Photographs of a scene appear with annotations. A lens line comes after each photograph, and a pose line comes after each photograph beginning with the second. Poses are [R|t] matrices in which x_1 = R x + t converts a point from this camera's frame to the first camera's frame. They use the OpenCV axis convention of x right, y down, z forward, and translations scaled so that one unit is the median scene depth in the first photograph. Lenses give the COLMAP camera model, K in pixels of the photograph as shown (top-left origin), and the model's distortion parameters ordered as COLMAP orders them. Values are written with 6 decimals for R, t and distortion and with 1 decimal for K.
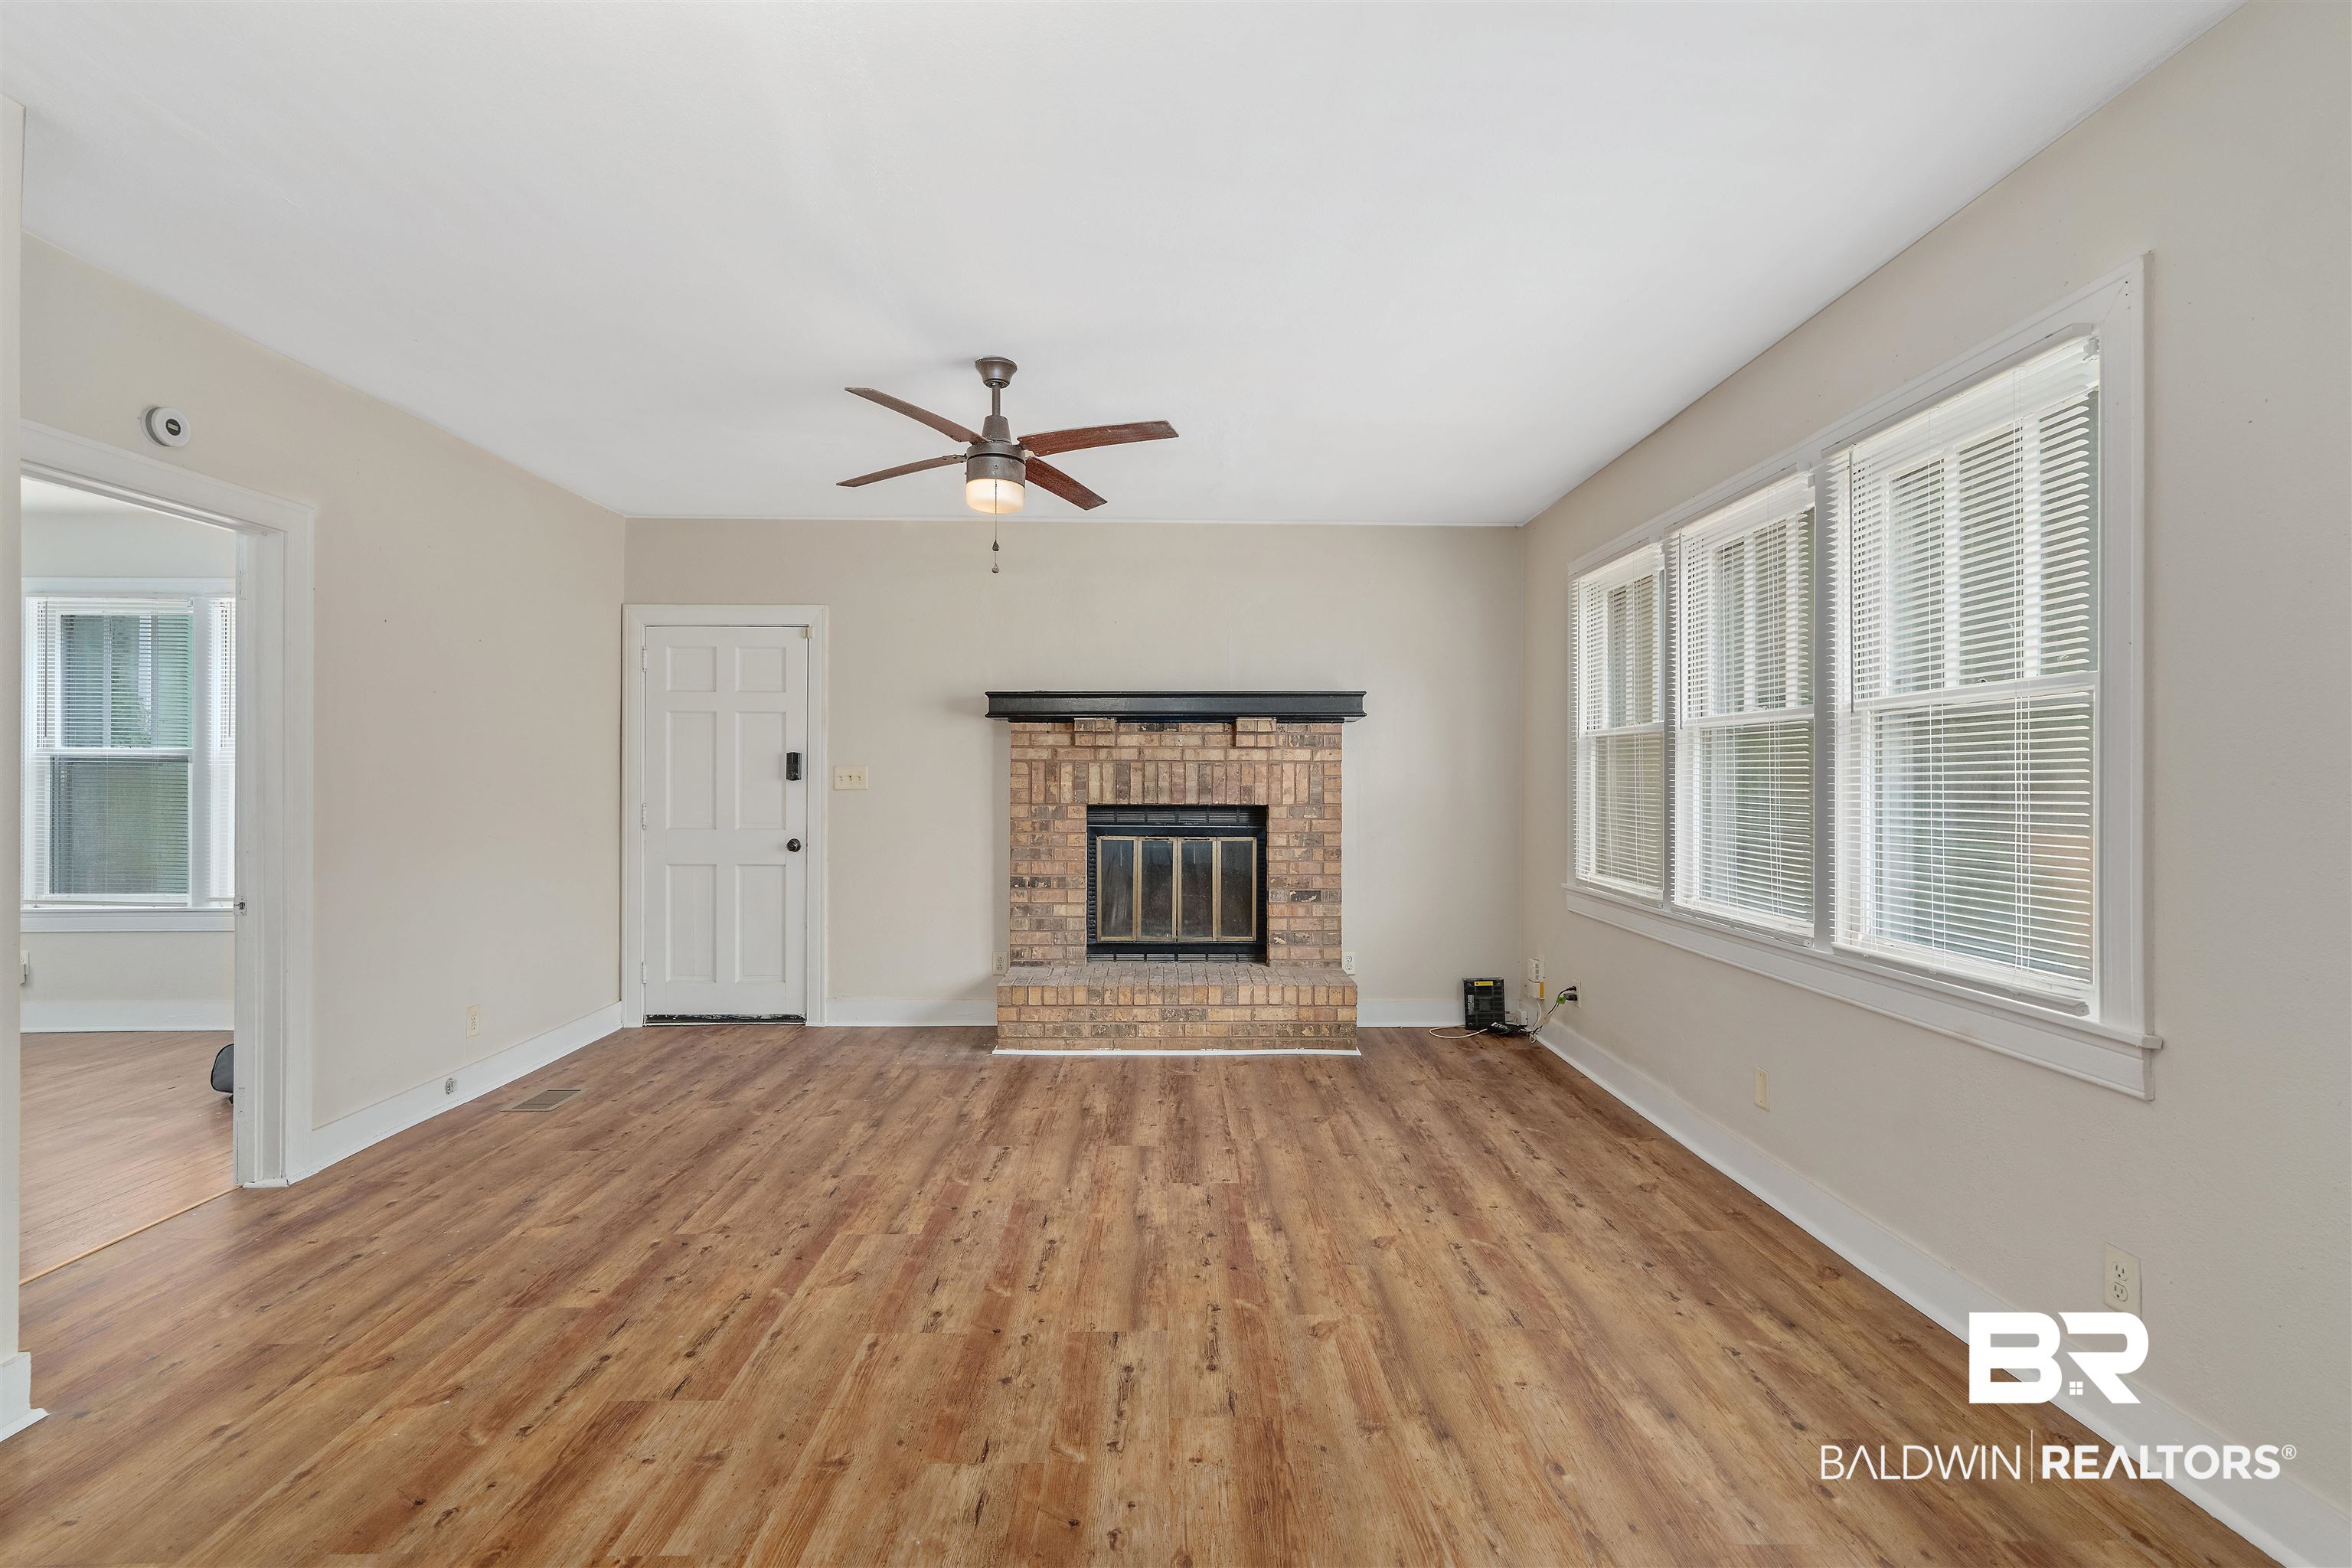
lens RADIAL K [[1064.6, 0, 1179.3], [0, 1064.6, 772.7], [0, 0, 1]] dist [-0.007677, 0.005483]
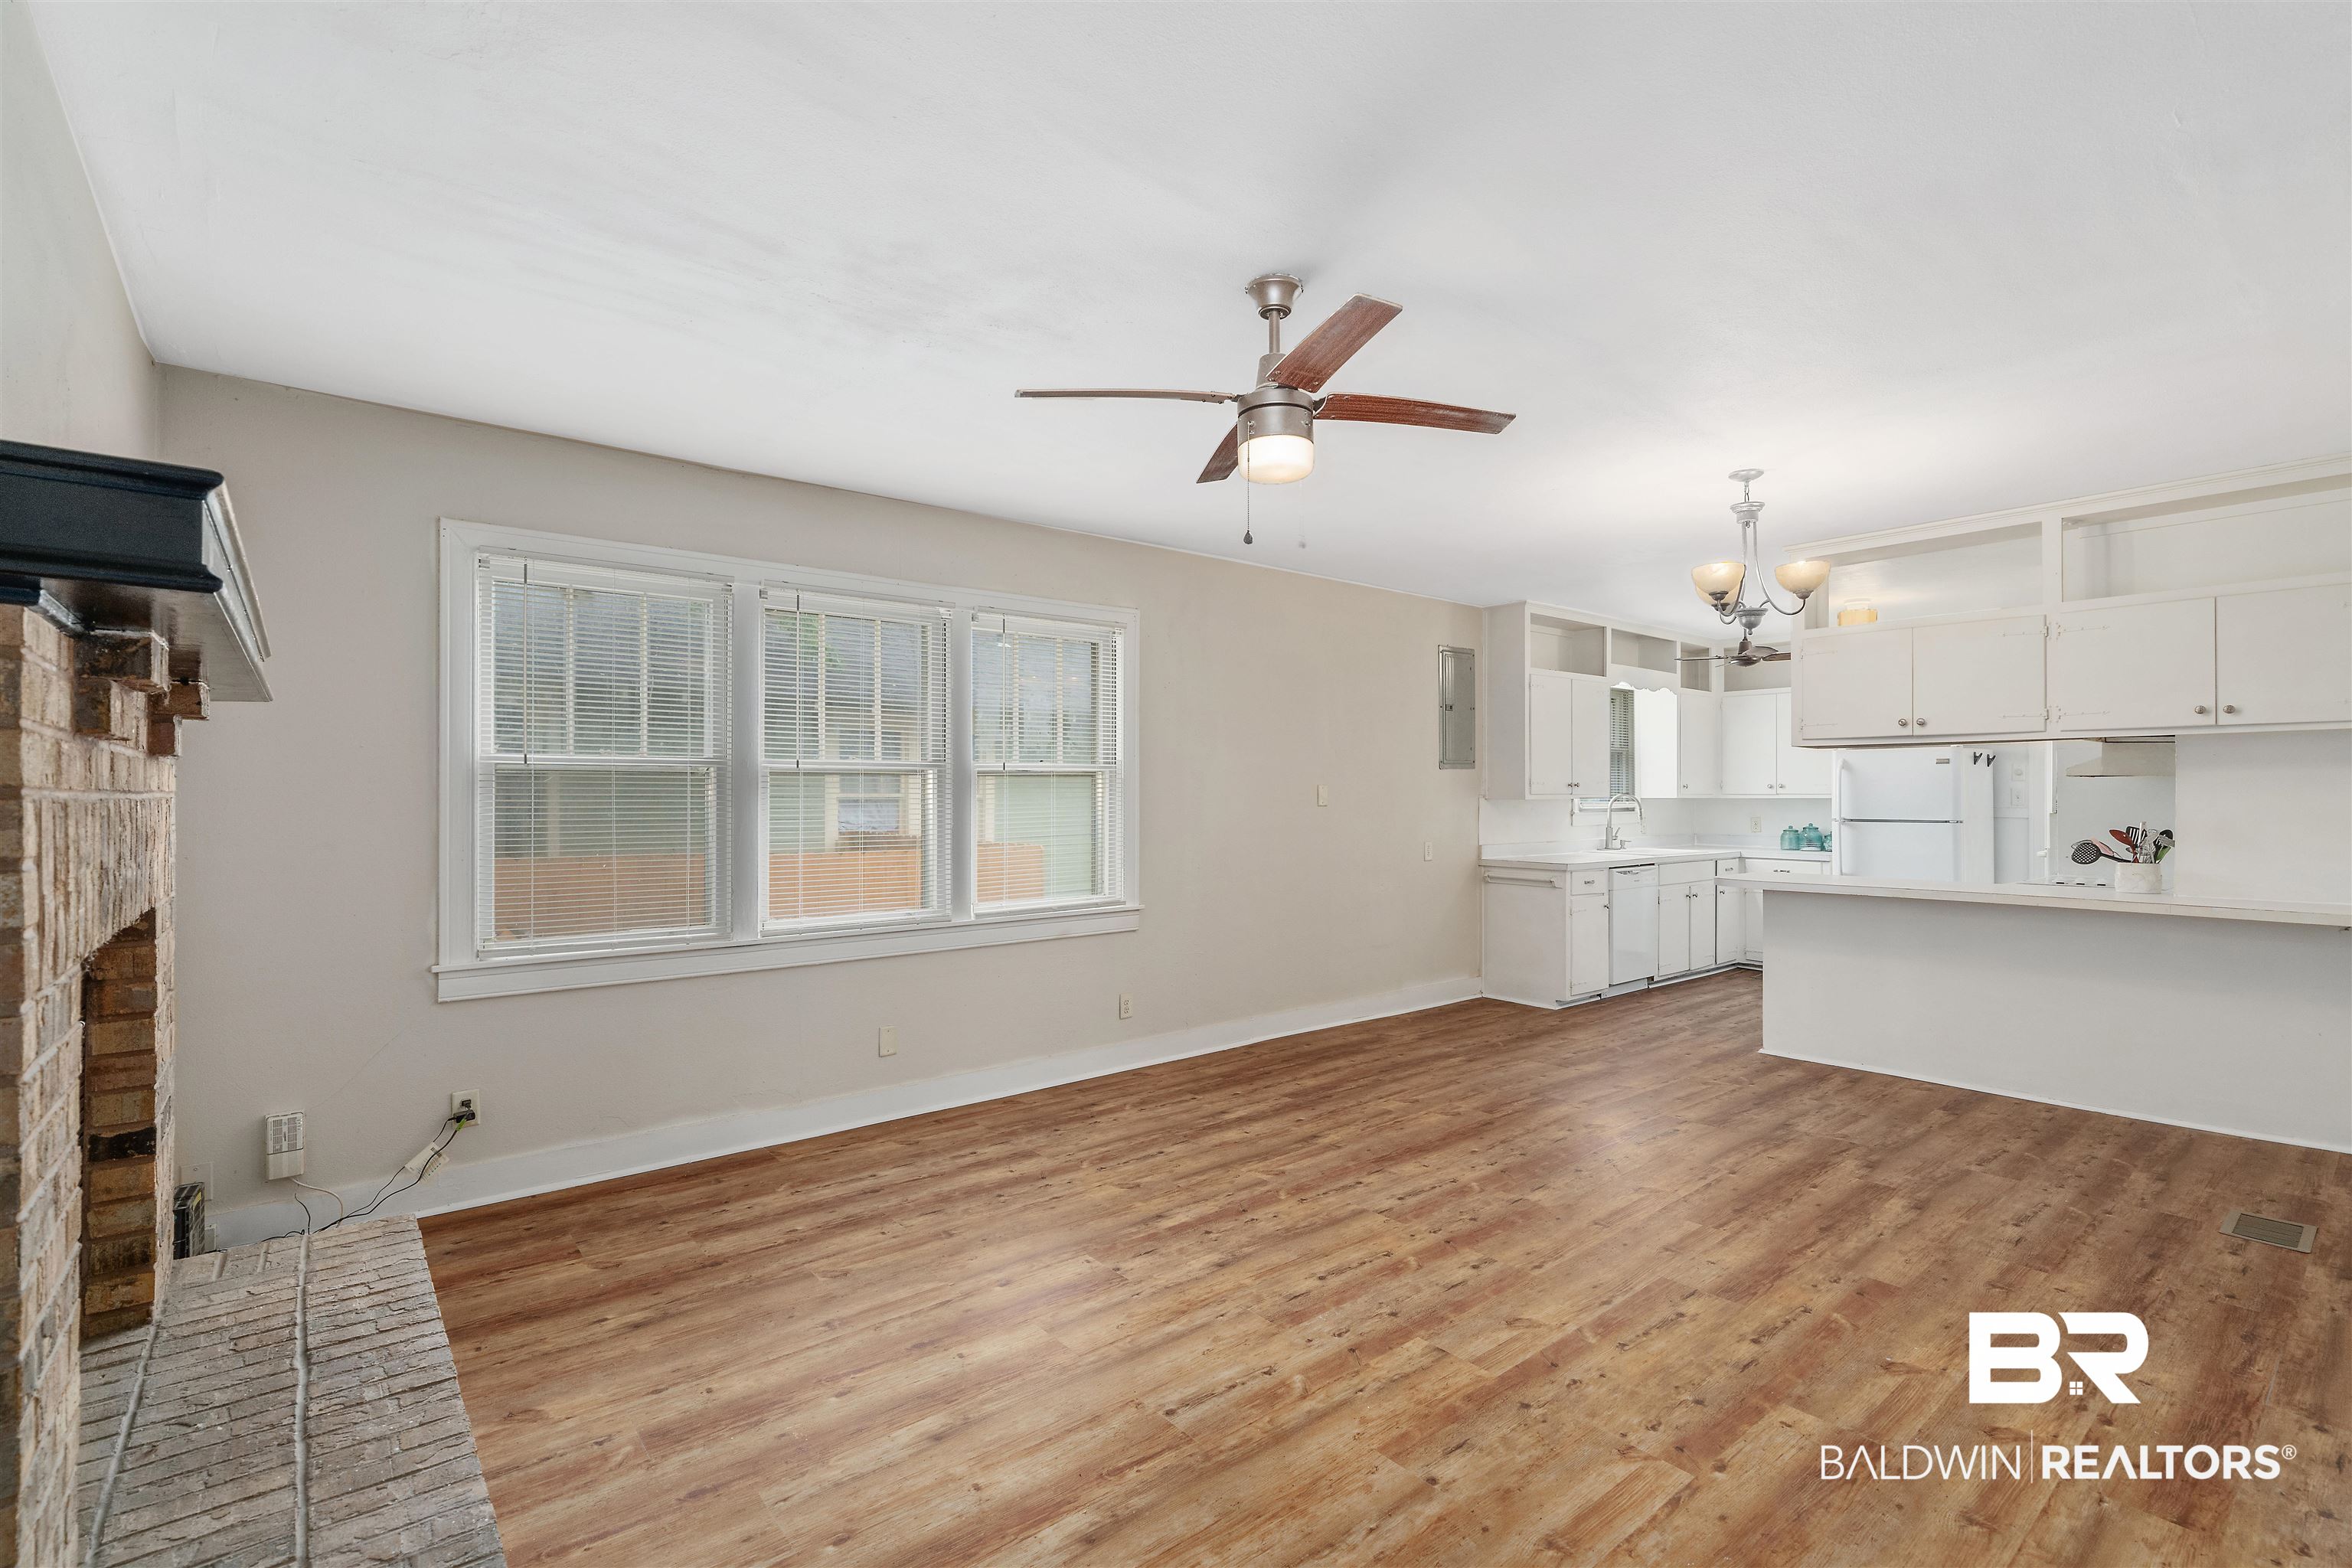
lens RADIAL K [[1064.6, 0, 1181.8], [0, 1064.6, 782.9], [0, 0, 1]] dist [-0.007677, 0.005483]
pose [[-0.625886, 0.004261, 0.779903, -0.634876], [-0.004313, 0.999951, -0.008925, -0.017460], [-0.779902, -0.008950, -0.625837, 1.333039]]
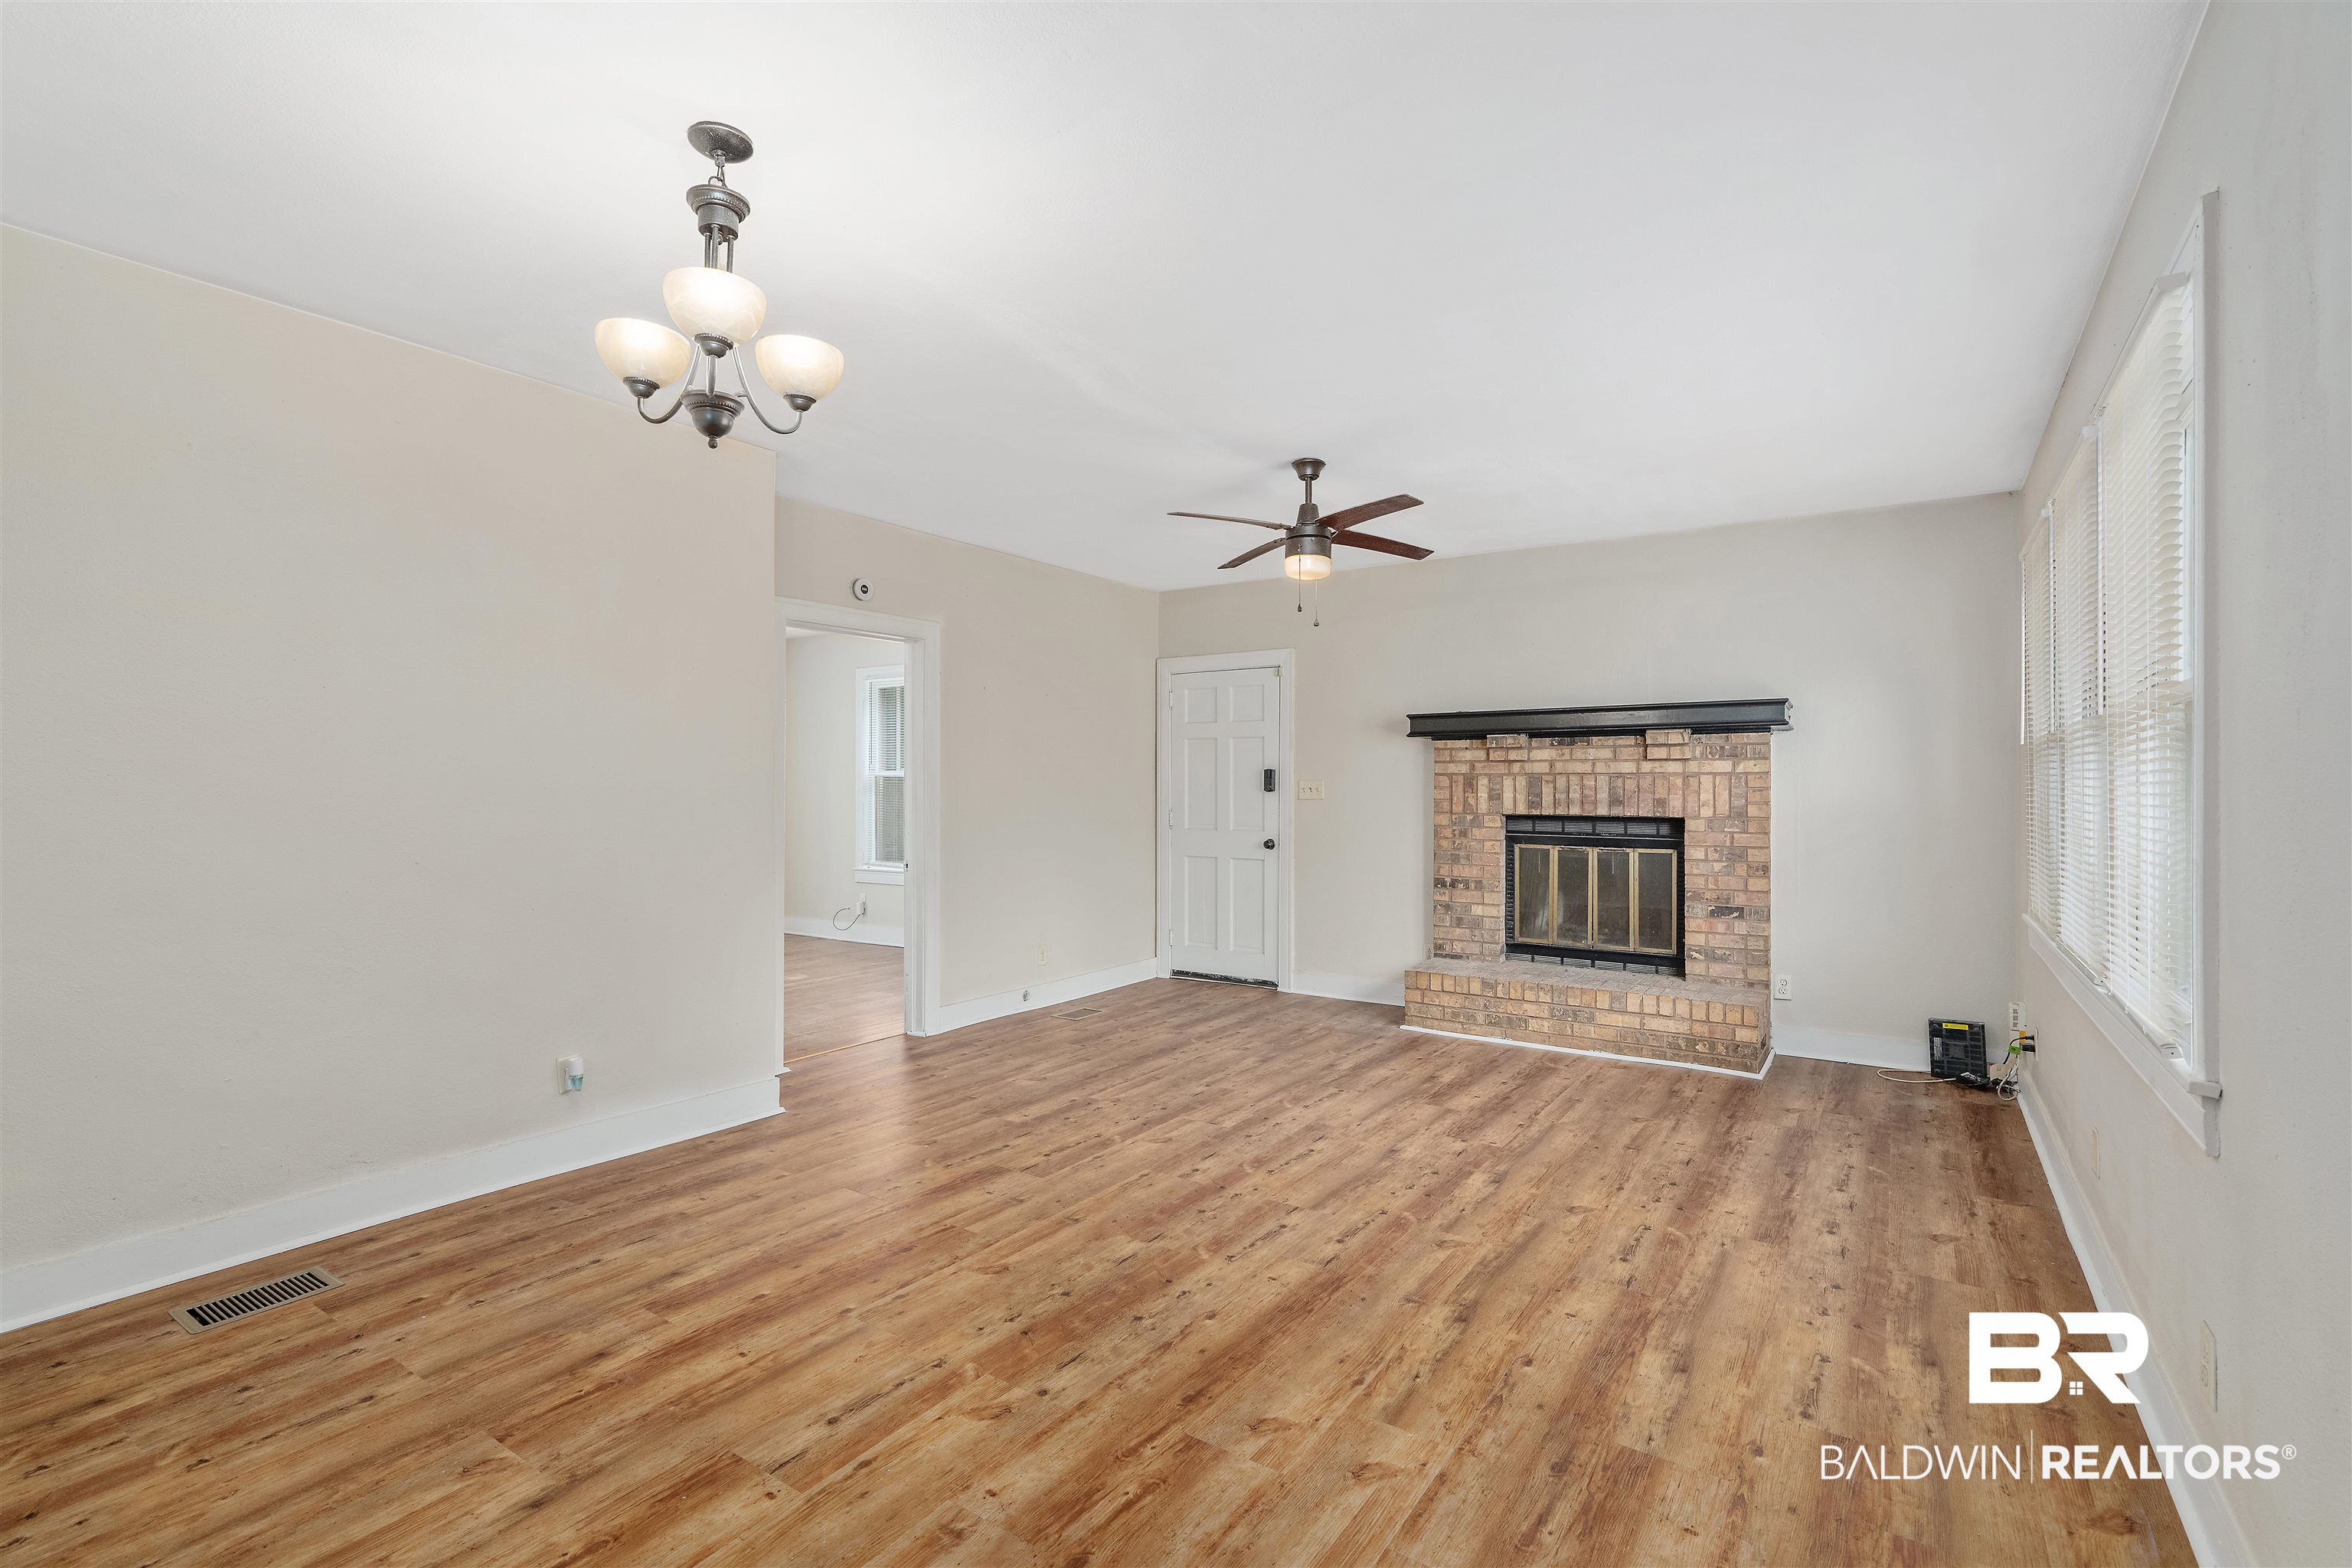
lens RADIAL K [[1064.6, 0, 1176.2], [0, 1064.6, 789.4], [0, 0, 1]] dist [-0.007677, 0.005483]
pose [[0.818280, 0.000885, -0.574819, 0.370446], [0.001455, 0.999992, 0.003612, -0.000090], [0.574818, -0.003792, 0.818272, -0.109979]]
